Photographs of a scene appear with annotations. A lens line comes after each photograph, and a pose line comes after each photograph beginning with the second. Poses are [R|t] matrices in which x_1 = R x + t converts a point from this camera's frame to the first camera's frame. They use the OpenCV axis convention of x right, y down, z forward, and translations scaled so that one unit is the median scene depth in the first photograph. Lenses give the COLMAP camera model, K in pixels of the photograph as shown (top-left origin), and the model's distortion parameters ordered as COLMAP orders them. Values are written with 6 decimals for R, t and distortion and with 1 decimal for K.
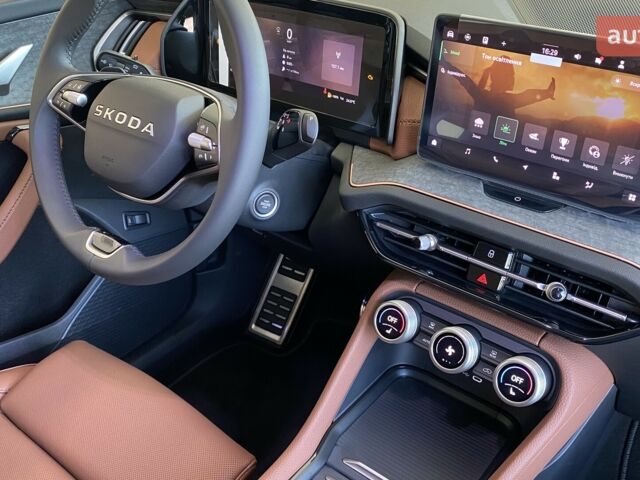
lens RADIAL K [[656.2, 0, 320.0], [0, 656.2, 240.0], [0, 0, 1]] dist [0.172517, -0.484029]
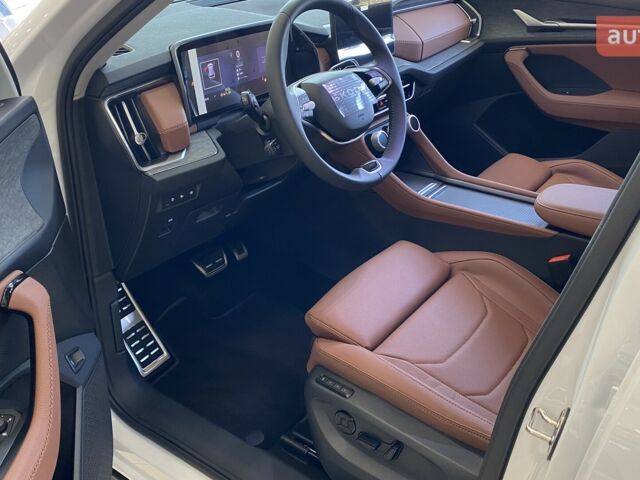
lens RADIAL K [[656.2, 0, 320.0], [0, 656.2, 240.0], [0, 0, 1]] dist [0.172517, -0.484029]
pose [[-0.061217, -0.455666, 0.888043, -2.064006], [0.526892, 0.740895, 0.416484, -0.679638], [-0.847724, 0.493399, 0.194732, 0.964698]]
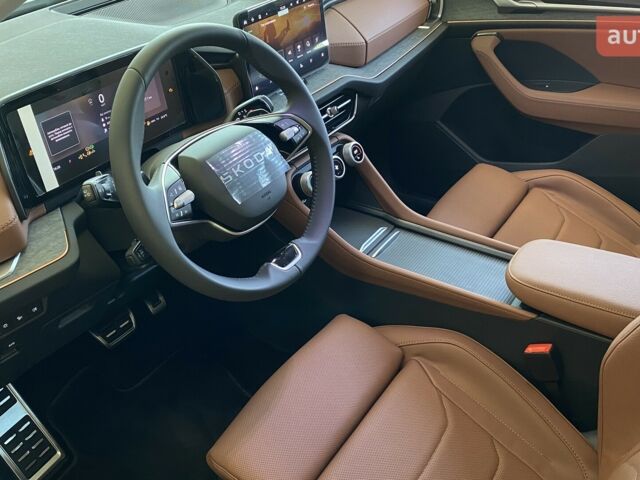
lens RADIAL K [[656.2, 0, 320.0], [0, 656.2, 240.0], [0, 0, 1]] dist [0.172517, -0.484029]
pose [[-0.103844, -0.538382, 0.836278, -1.472670], [0.540464, 0.675303, 0.501861, -0.656901], [-0.834934, 0.504094, 0.220850, 0.725068]]
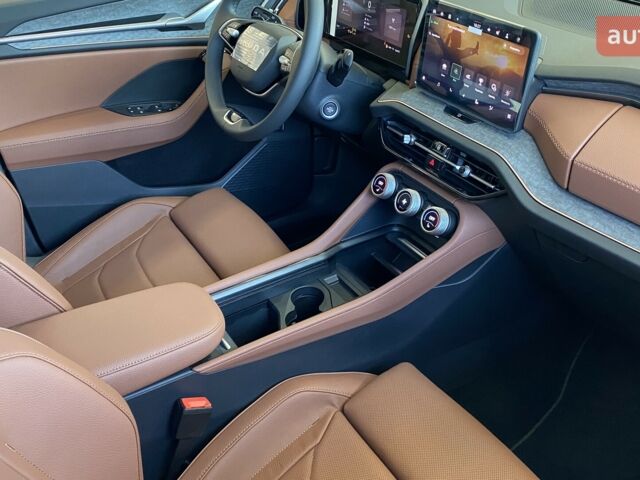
lens RADIAL K [[639.7, 0, 320.0], [0, 639.7, 240.0], [0, 0, 1]] dist [0.208418, -0.755399]
pose [[0.945460, 0.178041, -0.272777, 0.455128], [-0.164941, 0.983786, 0.070422, 0.182374], [0.280892, -0.021589, 0.959496, -0.635401]]
